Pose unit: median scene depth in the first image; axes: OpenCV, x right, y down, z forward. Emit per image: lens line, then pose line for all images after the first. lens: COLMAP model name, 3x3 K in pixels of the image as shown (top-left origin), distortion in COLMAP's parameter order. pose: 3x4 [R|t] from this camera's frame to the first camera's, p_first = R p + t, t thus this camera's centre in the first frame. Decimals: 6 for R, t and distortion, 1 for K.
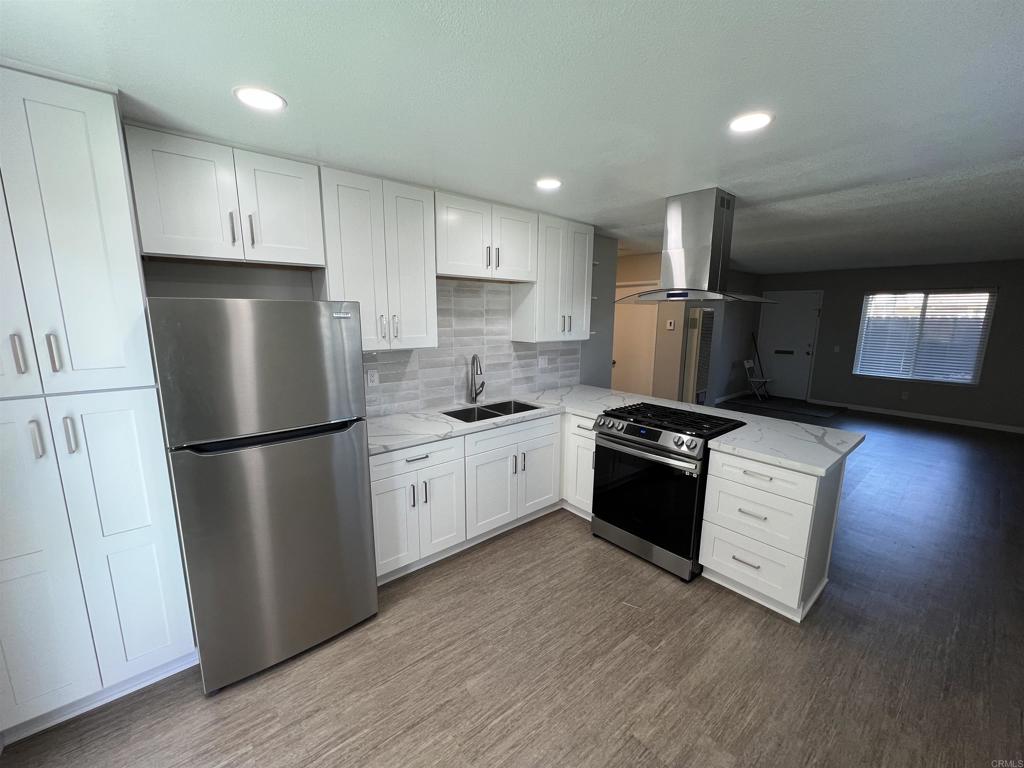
lens RADIAL K [[406.2, 0, 512.1], [0, 406.2, 385.4], [0, 0, 1]] dist [-0.004212, 0.000692]
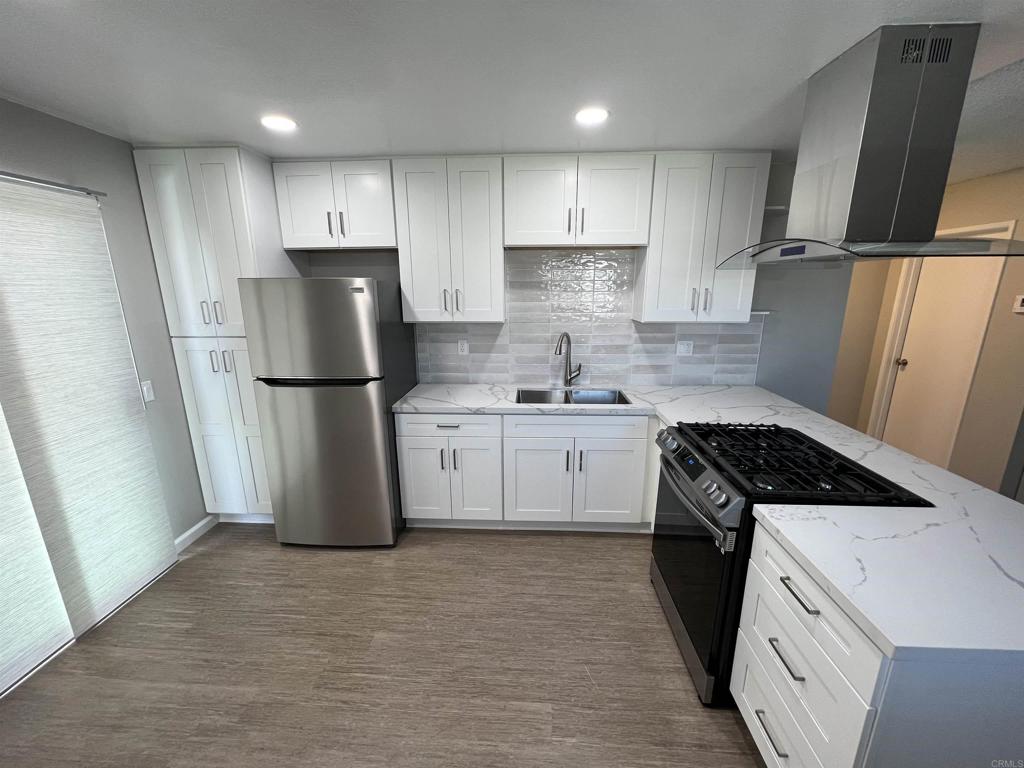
lens RADIAL K [[406.2, 0, 513.5], [0, 406.2, 385.4], [0, 0, 1]] dist [-0.004212, 0.000692]
pose [[0.733789, 0.151151, -0.662349, 0.470403], [-0.109503, 0.988503, 0.104267, -0.044000], [0.670494, -0.003981, 0.741904, 0.268211]]
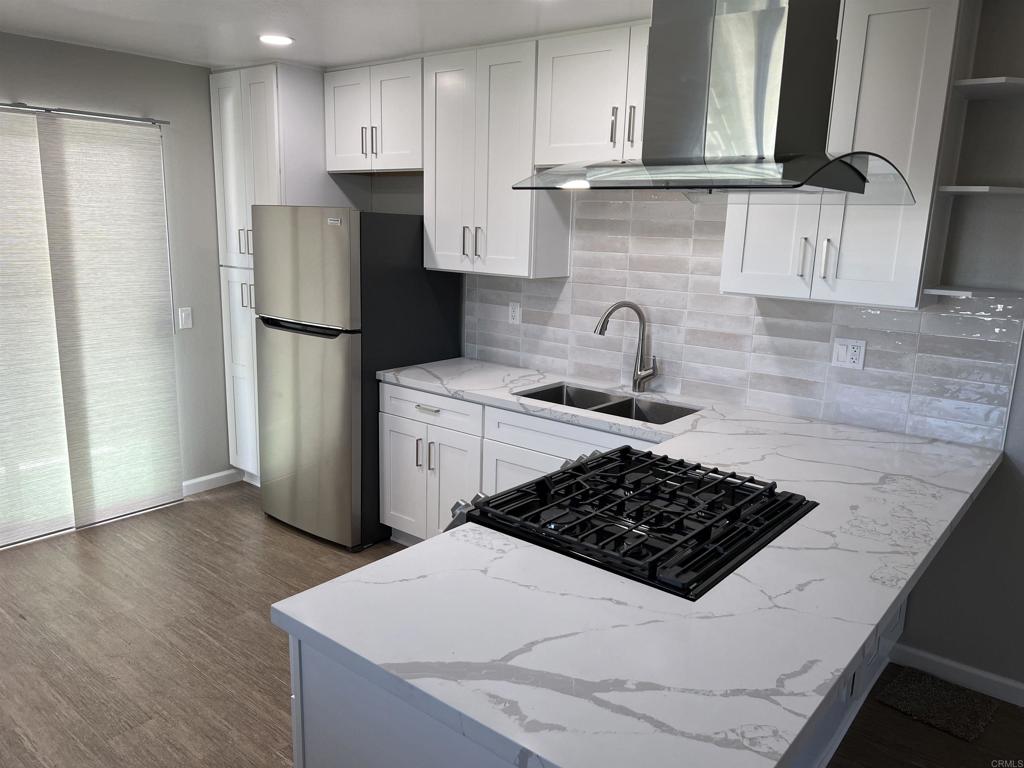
lens RADIAL K [[763.9, 0, 514.0], [0, 763.9, 386.5], [0, 0, 1]] dist [0.053689, -0.058432]
pose [[0.190310, 0.203876, -0.960321, 0.984817], [-0.199294, 0.965854, 0.165556, -0.114396], [0.961283, 0.159879, 0.224443, 0.671232]]
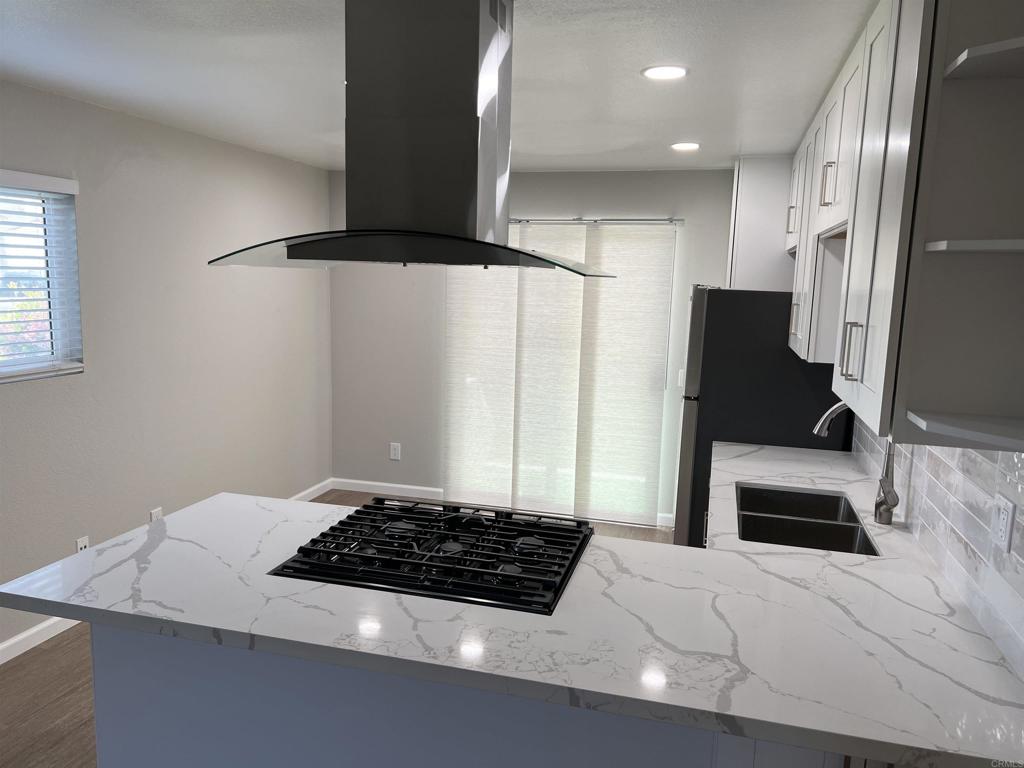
lens RADIAL K [[763.9, 0, 512.4], [0, 763.9, 387.0], [0, 0, 1]] dist [0.053689, -0.058432]
pose [[-0.821457, 0.051901, -0.567903, 0.739667], [-0.132992, 0.950956, 0.279278, -0.289888], [0.554546, 0.304942, -0.774267, 1.524439]]
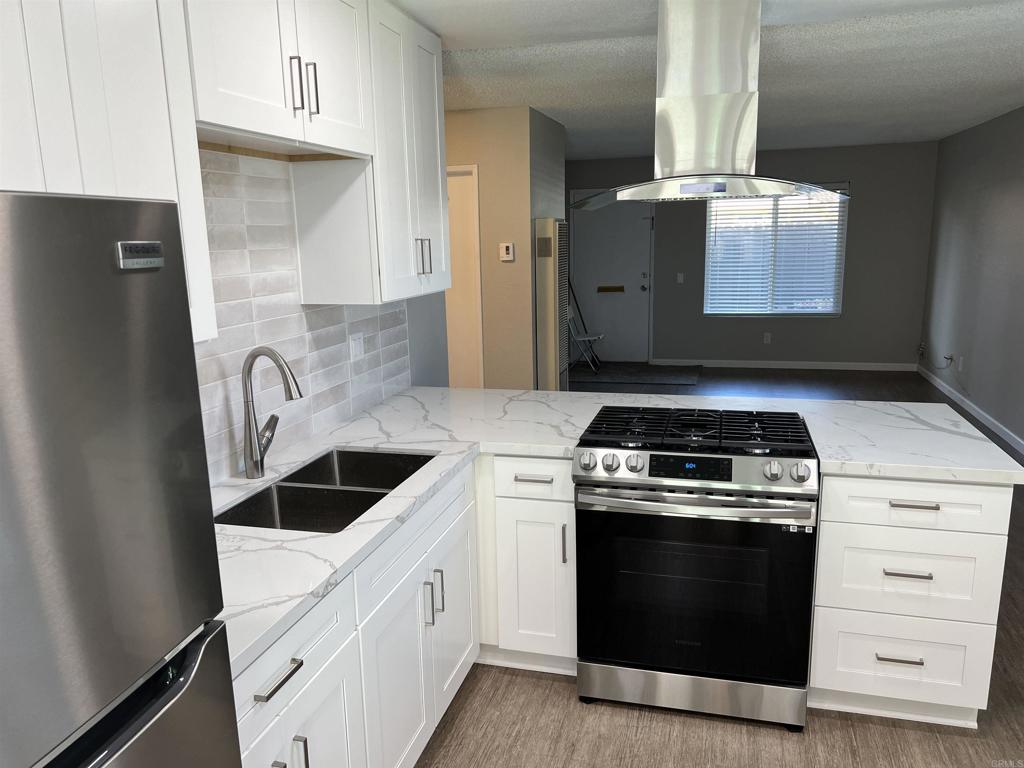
lens RADIAL K [[763.9, 0, 507.1], [0, 763.9, 387.3], [0, 0, 1]] dist [0.053689, -0.058432]
pose [[0.825548, -0.138321, 0.547118, -0.318024], [0.127703, 0.990137, 0.057631, -0.055545], [-0.549693, 0.022291, 0.835069, 0.301388]]
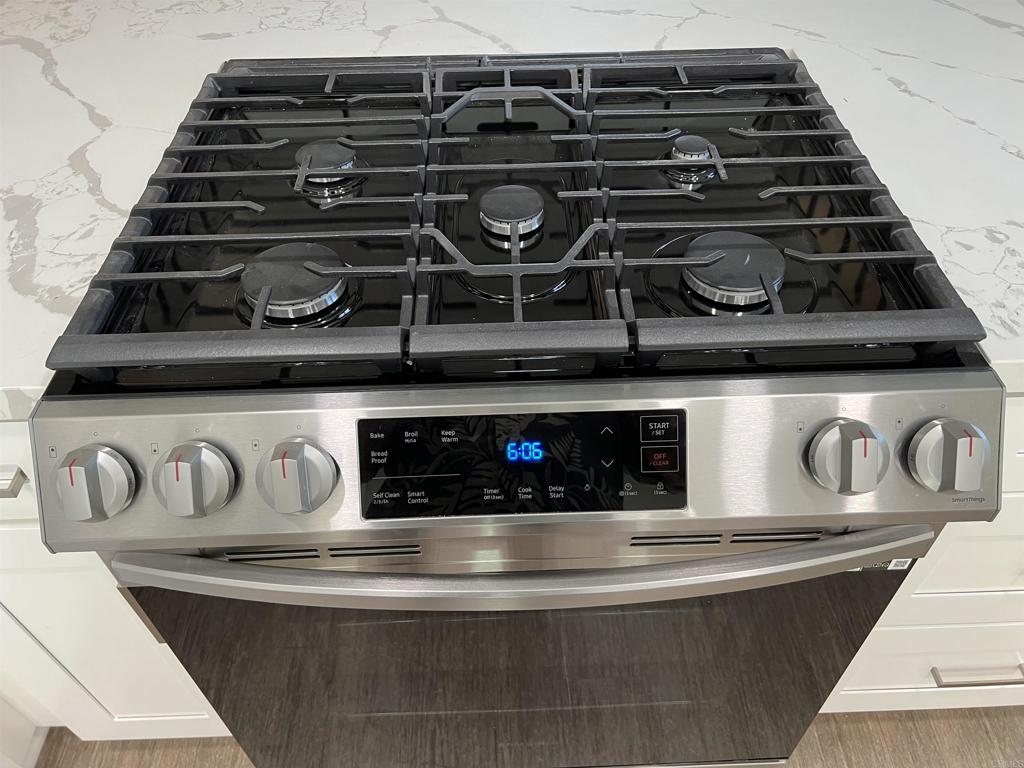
lens RADIAL K [[763.9, 0, 520.4], [0, 763.9, 388.2], [0, 0, 1]] dist [0.053689, -0.058432]
pose [[0.617319, -0.580540, 0.530934, 0.186046], [0.149061, 0.748963, 0.645627, -0.043606], [-0.772463, -0.319416, 0.548885, 0.778611]]
